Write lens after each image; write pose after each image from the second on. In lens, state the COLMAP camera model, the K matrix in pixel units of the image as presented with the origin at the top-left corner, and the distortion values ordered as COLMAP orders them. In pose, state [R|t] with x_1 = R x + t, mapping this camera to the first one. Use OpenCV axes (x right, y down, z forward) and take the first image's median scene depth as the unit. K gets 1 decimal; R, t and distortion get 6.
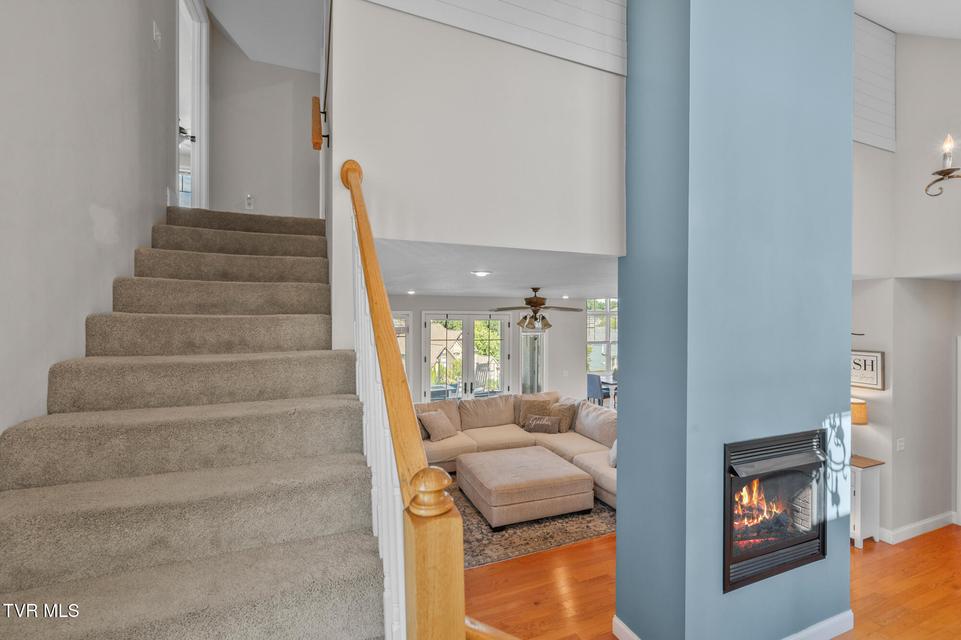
lens RADIAL K [[417.9, 0, 480.8], [0, 417.9, 317.8], [0, 0, 1]] dist [-0.000701, 0.000048]
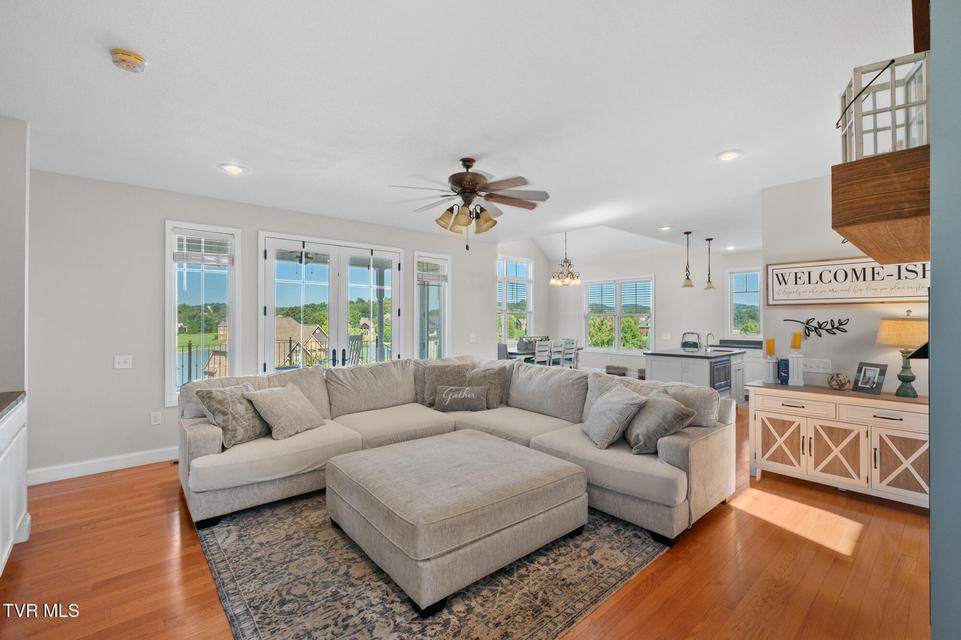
lens RADIAL K [[417.9, 0, 479.8], [0, 417.9, 315.9], [0, 0, 1]] dist [-0.000701, 0.000048]
pose [[0.947818, -0.003164, 0.318795, -0.047478], [0.004297, 0.999987, -0.002849, 0.173939], [-0.318782, 0.004070, 0.947819, 0.504203]]
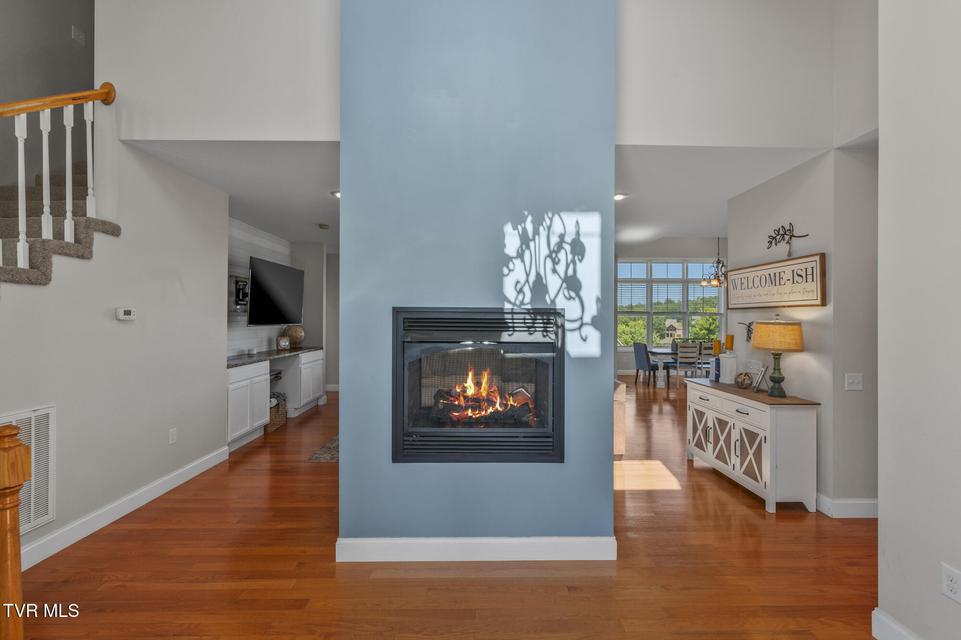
lens RADIAL K [[417.9, 0, 486.4], [0, 417.9, 320.4], [0, 0, 1]] dist [-0.000701, 0.000048]
pose [[0.933014, -0.001323, -0.359839, 0.600223], [0.002305, 0.999995, 0.002298, 0.173450], [0.359834, -0.002974, 0.933012, 0.097338]]
